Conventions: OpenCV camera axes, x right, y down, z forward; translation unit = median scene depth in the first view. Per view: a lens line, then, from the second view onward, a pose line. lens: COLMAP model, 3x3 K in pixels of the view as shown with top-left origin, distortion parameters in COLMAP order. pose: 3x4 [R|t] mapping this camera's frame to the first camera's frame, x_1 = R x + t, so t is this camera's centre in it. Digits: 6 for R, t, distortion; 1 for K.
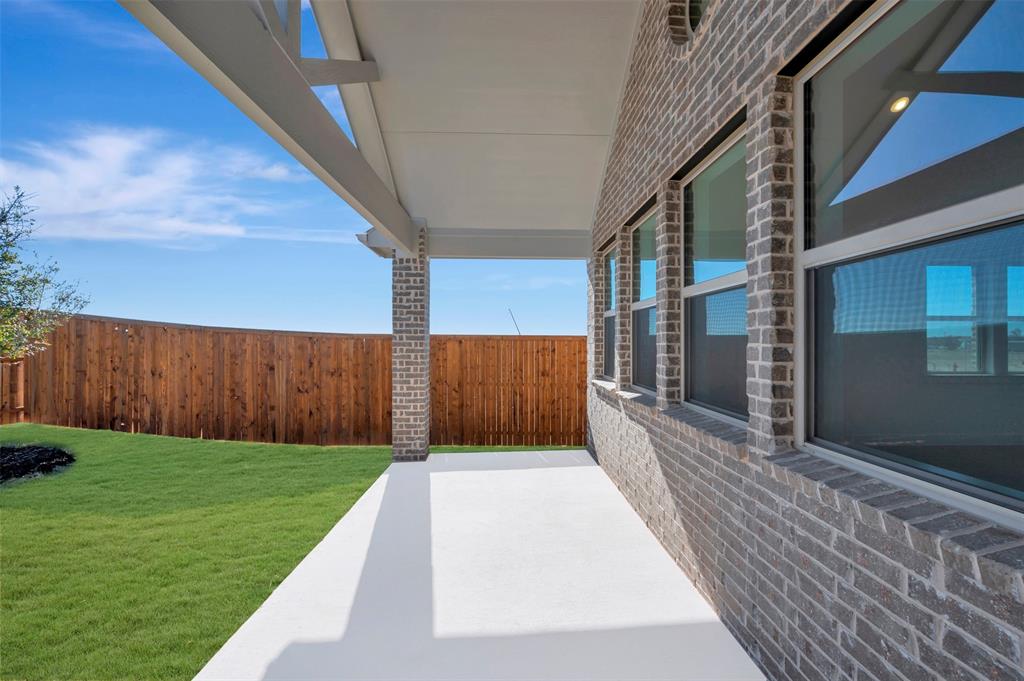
lens RADIAL K [[403.6, 0, 520.7], [0, 403.6, 340.1], [0, 0, 1]] dist [-0.015114, 0.001460]
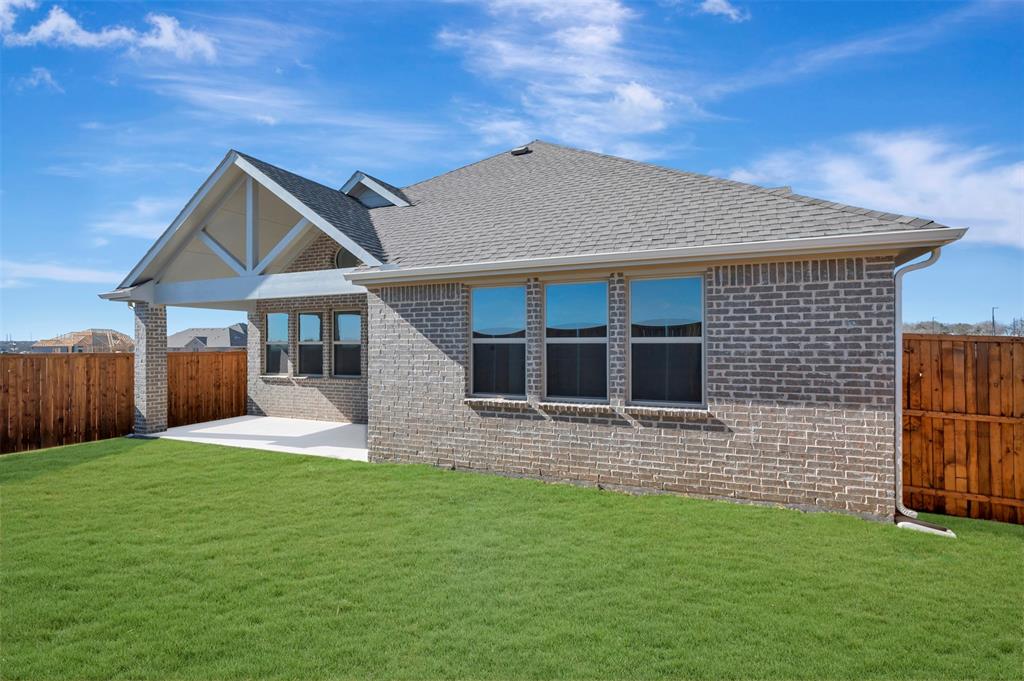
lens RADIAL K [[485.7, 0, 515.6], [0, 485.7, 338.9], [0, 0, 1]] dist [-0.012793, -0.000148]
pose [[0.446433, 0.006079, 0.894796, -1.006160], [0.000760, 0.999974, -0.007173, -0.046679], [-0.894817, 0.003882, 0.446417, -0.854085]]
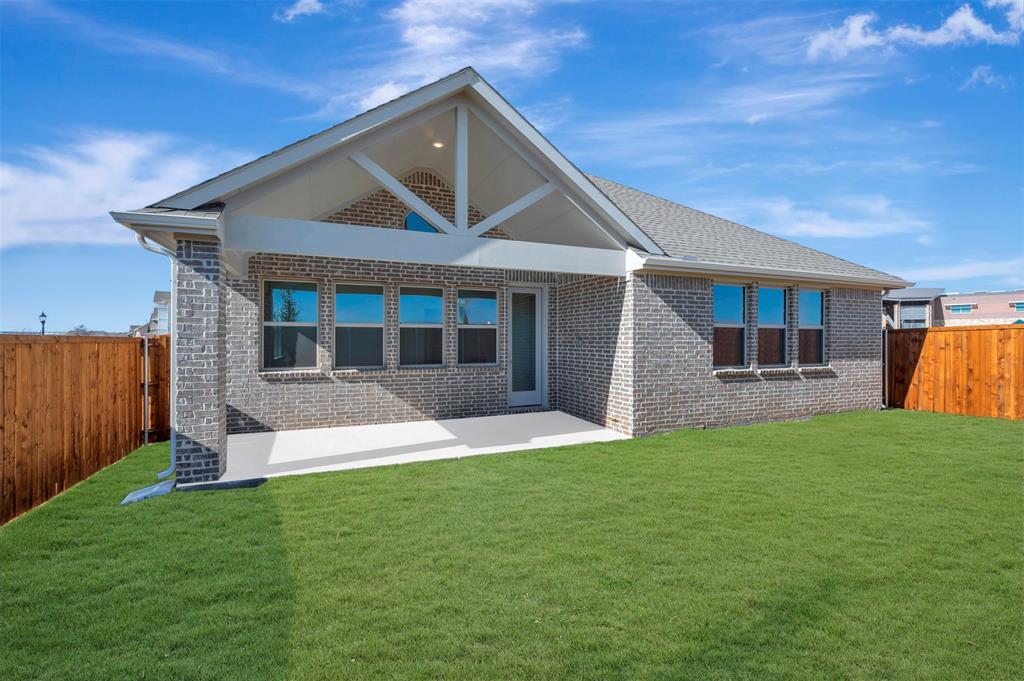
lens RADIAL K [[472.1, 0, 511.8], [0, 472.1, 340.0], [0, 0, 1]] dist [-0.001154, 0.000164]
pose [[-0.360301, -0.009985, 0.932783, -1.109283], [-0.007837, 0.999940, 0.007677, -0.016987], [-0.932803, -0.004544, -0.360358, 0.576911]]
